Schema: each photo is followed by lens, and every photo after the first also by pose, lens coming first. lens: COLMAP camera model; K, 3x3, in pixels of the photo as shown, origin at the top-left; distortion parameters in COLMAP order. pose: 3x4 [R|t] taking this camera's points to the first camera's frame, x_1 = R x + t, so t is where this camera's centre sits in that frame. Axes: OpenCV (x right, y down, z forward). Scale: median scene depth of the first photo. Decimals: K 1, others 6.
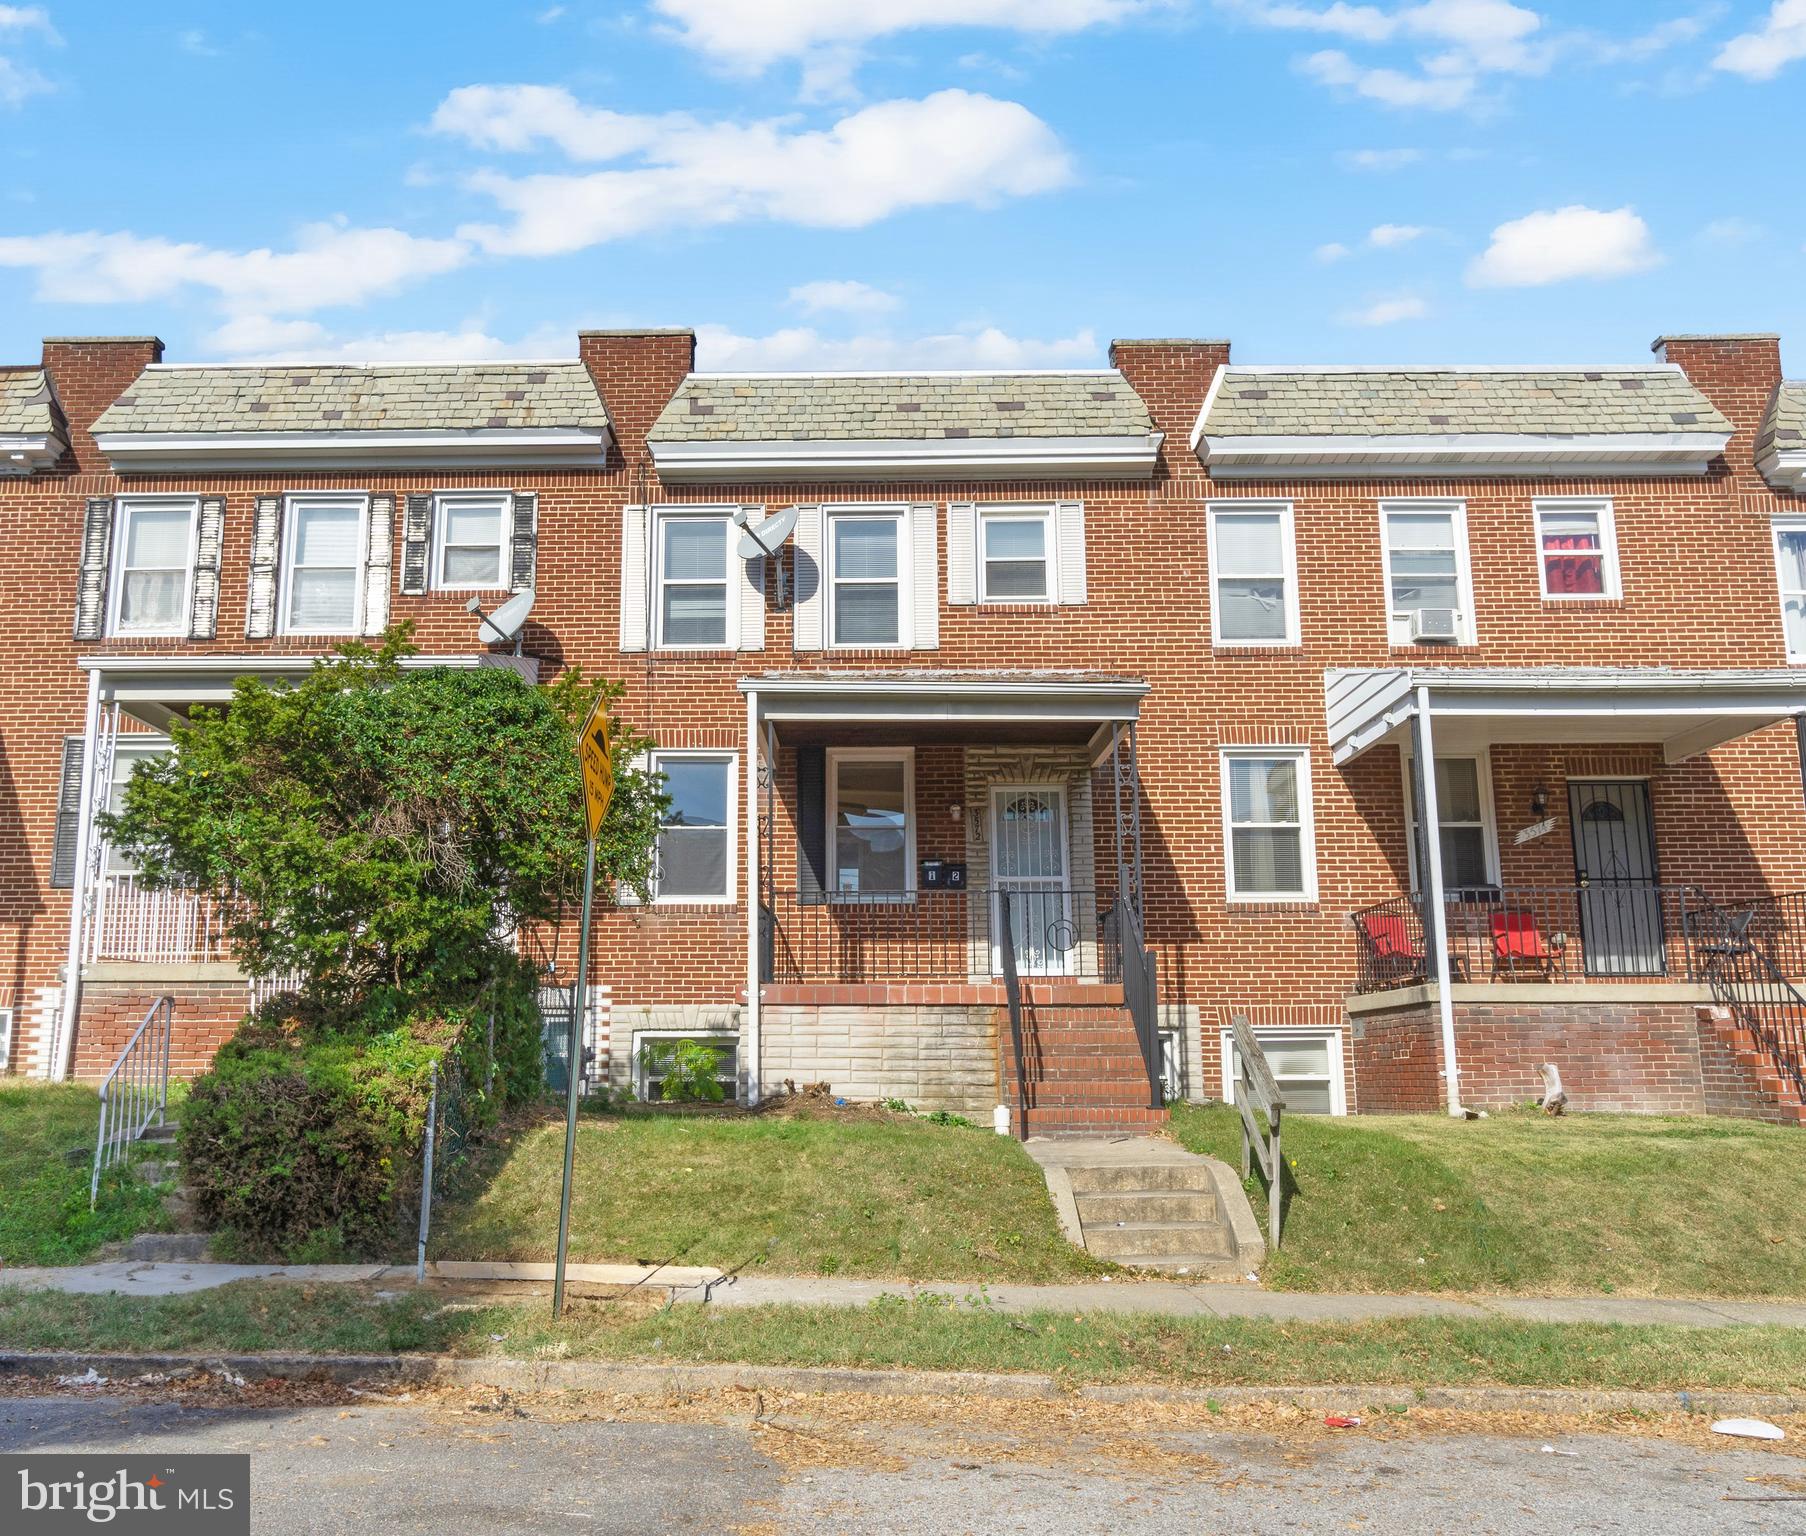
lens RADIAL K [[1584.8, 0, 900.9], [0, 1584.8, 773.6], [0, 0, 1]] dist [-0.008263, -0.005391]
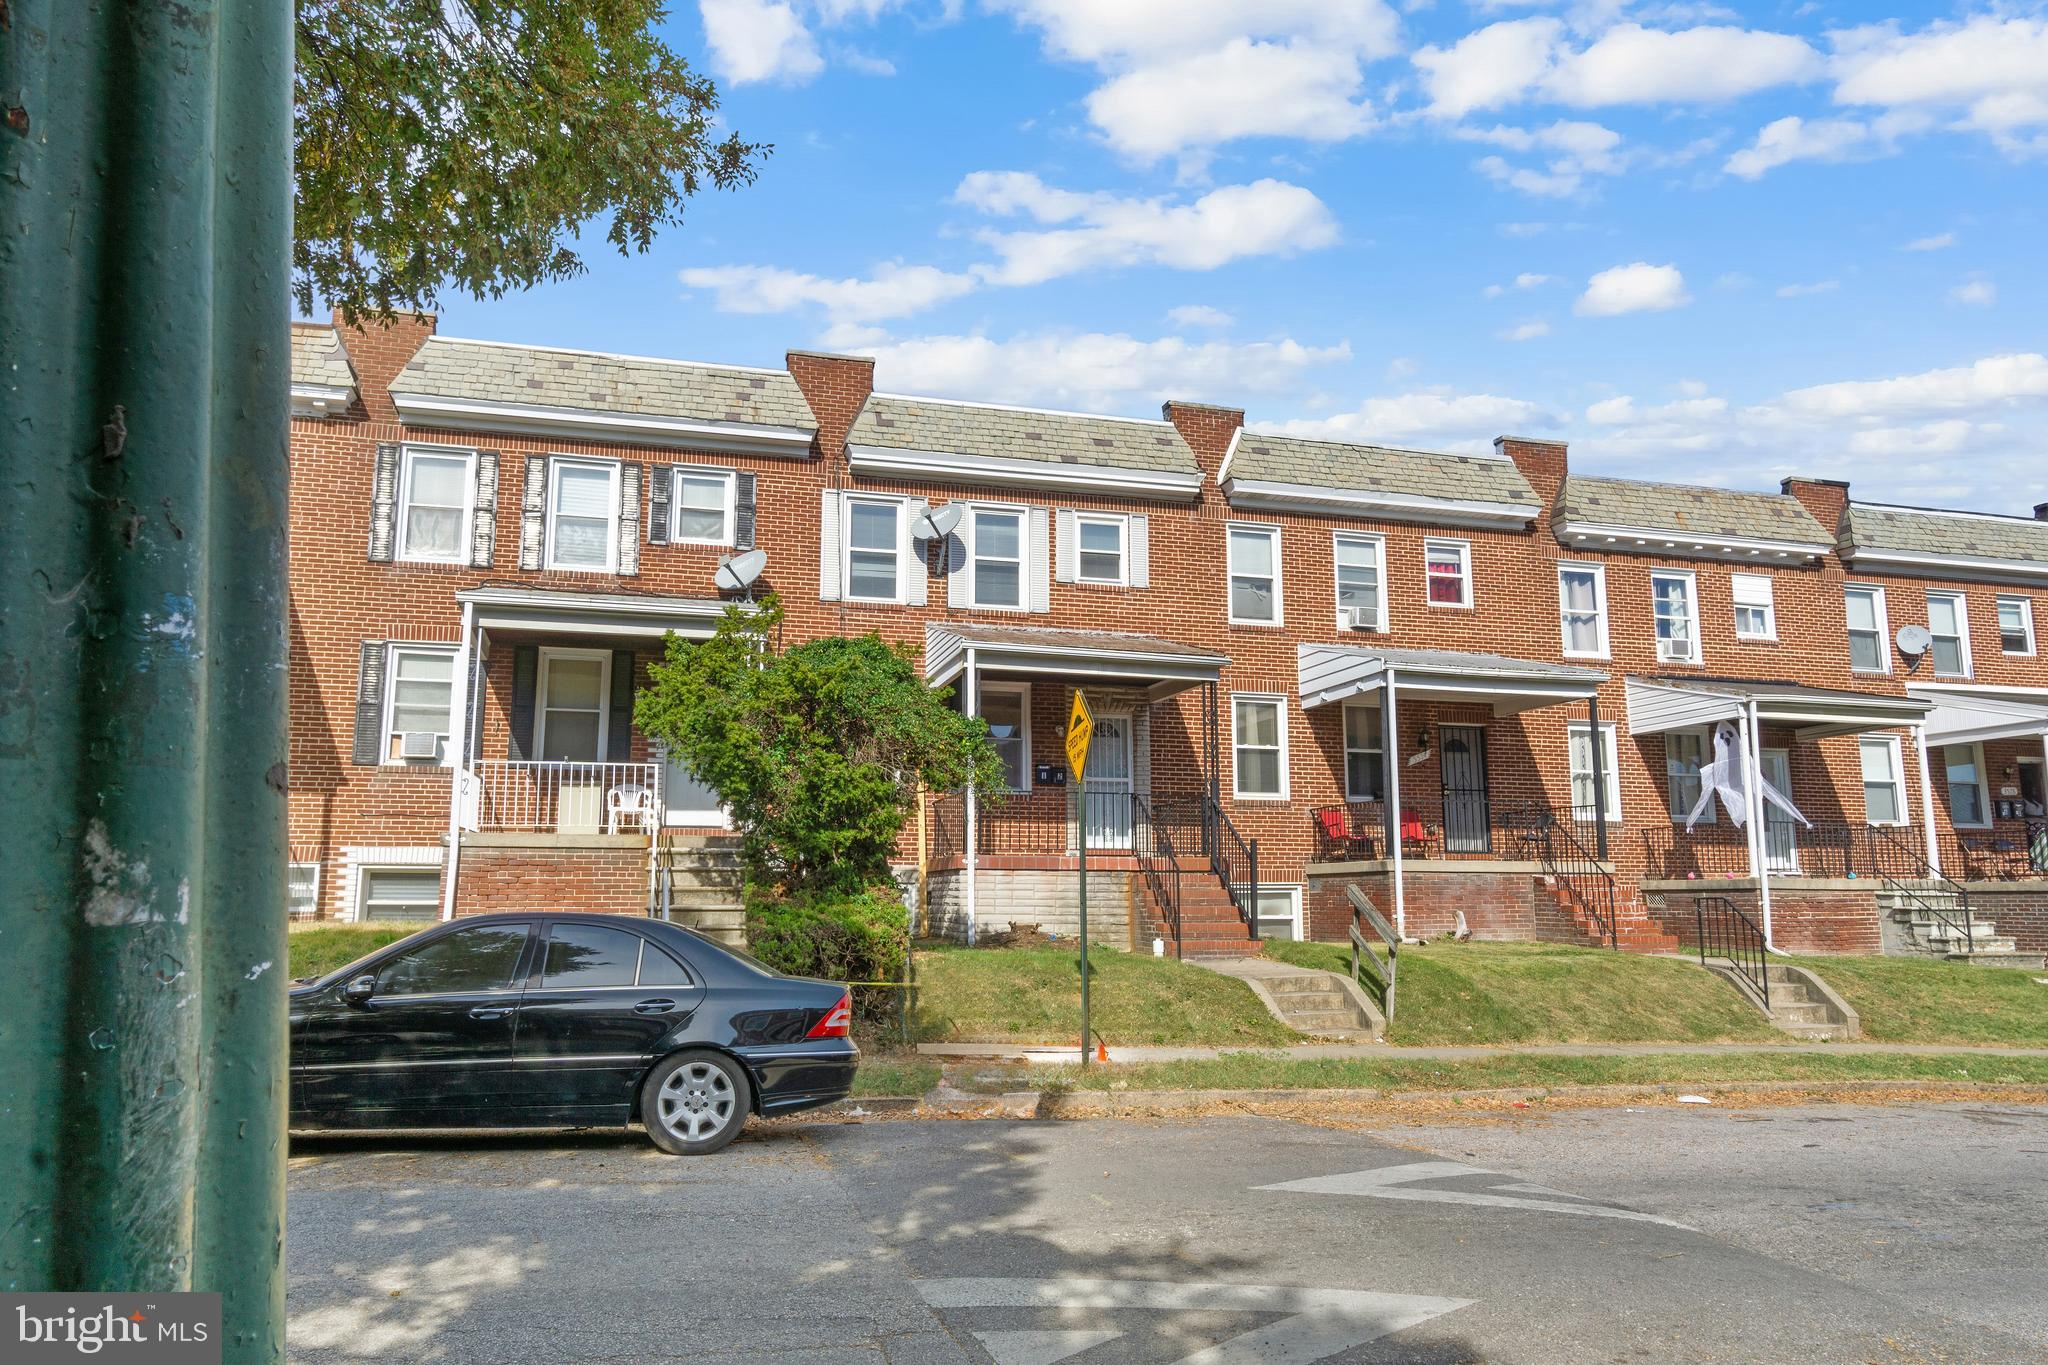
lens RADIAL K [[1432.7, 0, 1024.1], [0, 1432.7, 678.8], [0, 0, 1]] dist [-0.013996, -0.000794]
pose [[0.954183, 0.047258, 0.295468, -0.366517], [-0.057820, 0.997959, 0.027109, -0.053569], [-0.293584, -0.042951, 0.954968, -0.204067]]
